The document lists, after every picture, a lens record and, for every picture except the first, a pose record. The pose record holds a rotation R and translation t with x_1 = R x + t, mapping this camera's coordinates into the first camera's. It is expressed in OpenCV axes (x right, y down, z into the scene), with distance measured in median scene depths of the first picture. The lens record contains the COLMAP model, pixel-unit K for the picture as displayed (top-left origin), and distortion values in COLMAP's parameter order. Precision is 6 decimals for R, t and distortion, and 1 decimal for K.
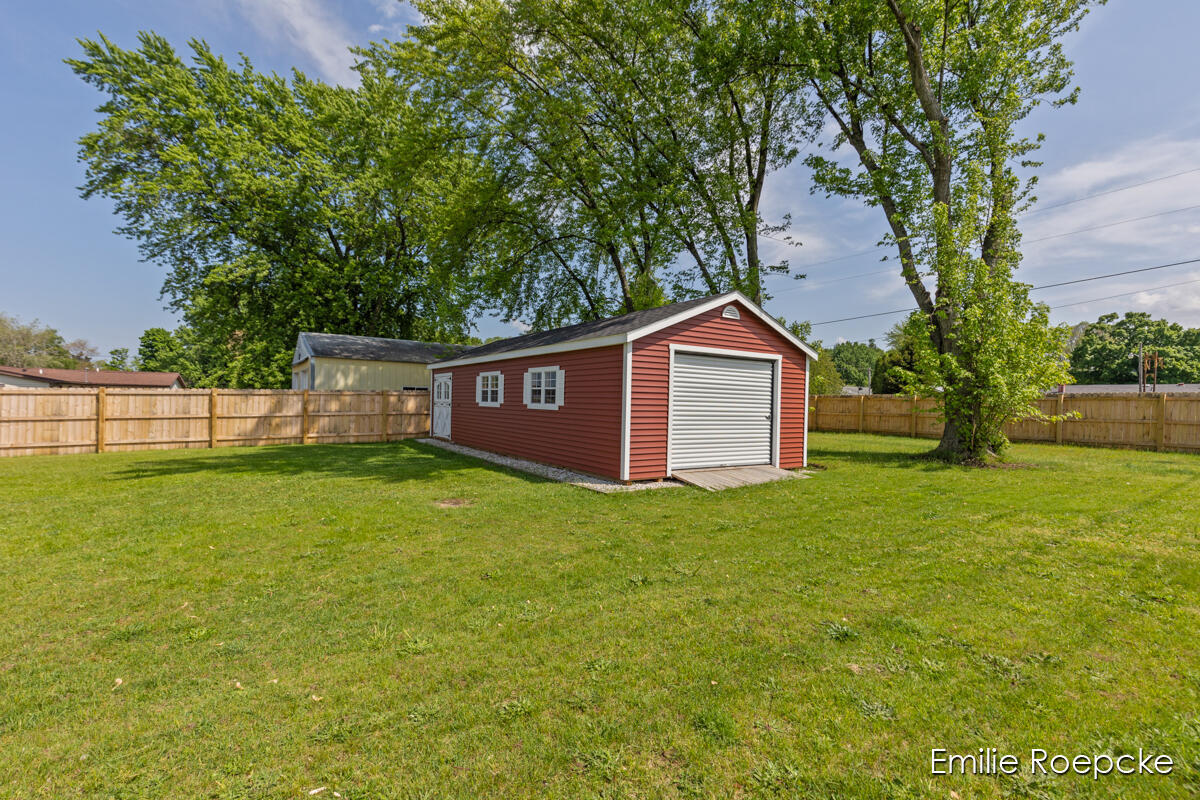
lens RADIAL K [[543.9, 0, 611.3], [0, 543.9, 408.9], [0, 0, 1]] dist [-0.000839, -0.000033]
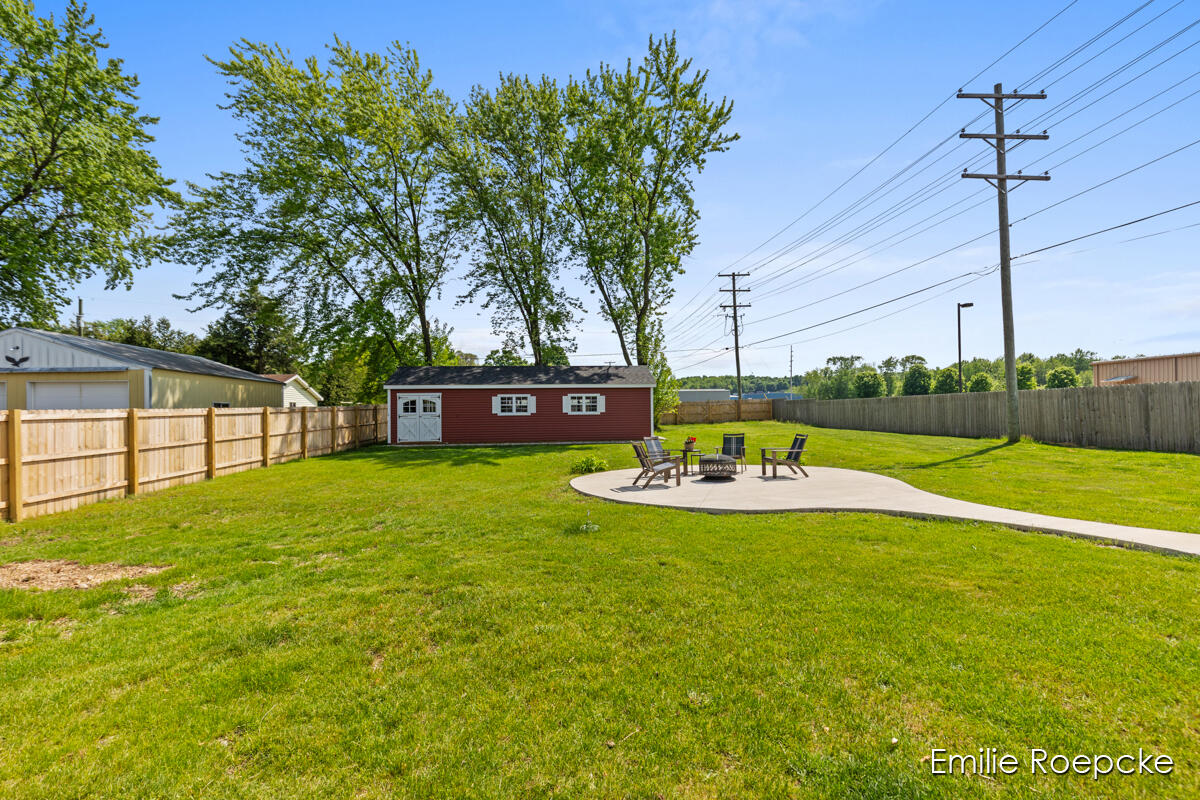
lens RADIAL K [[543.9, 0, 603.6], [0, 543.9, 401.3], [0, 0, 1]] dist [-0.000839, -0.000033]
pose [[0.439107, -0.004496, 0.898424, -1.532882], [0.034094, 0.999351, -0.011663, -0.017038], [-0.897788, 0.035752, 0.438975, 0.007282]]
